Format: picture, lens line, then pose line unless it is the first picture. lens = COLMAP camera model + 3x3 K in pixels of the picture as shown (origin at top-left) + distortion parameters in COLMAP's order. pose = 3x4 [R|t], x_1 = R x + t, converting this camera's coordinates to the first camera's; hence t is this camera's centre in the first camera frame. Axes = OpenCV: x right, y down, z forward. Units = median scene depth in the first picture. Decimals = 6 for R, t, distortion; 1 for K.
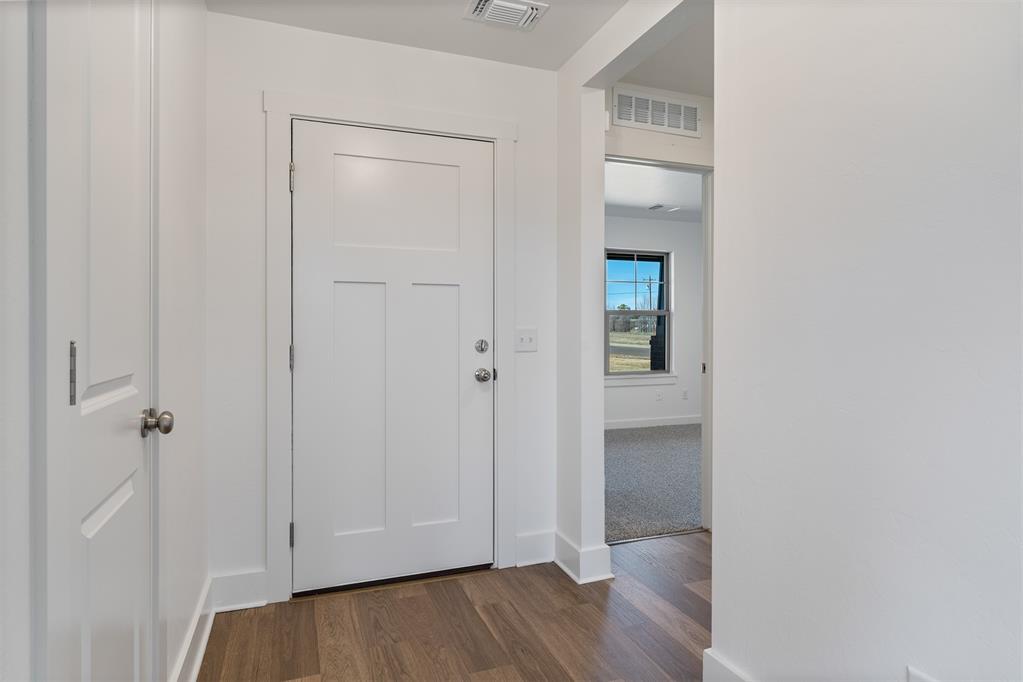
lens RADIAL K [[575.3, 0, 508.3], [0, 575.3, 339.0], [0, 0, 1]] dist [0.004195, -0.000399]
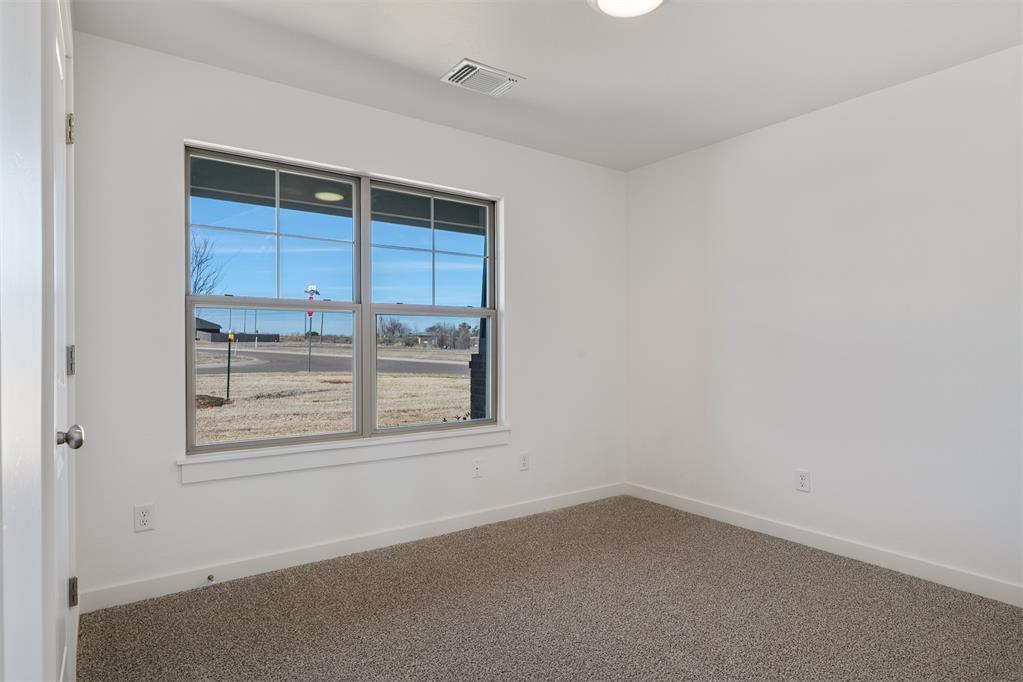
lens RADIAL K [[575.3, 0, 511.8], [0, 575.3, 347.9], [0, 0, 1]] dist [0.004195, -0.000399]
pose [[0.960806, 0.000076, 0.277220, 0.122430], [0.003900, 0.999897, -0.013790, -0.003410], [-0.277193, 0.014330, 0.960707, 0.405103]]
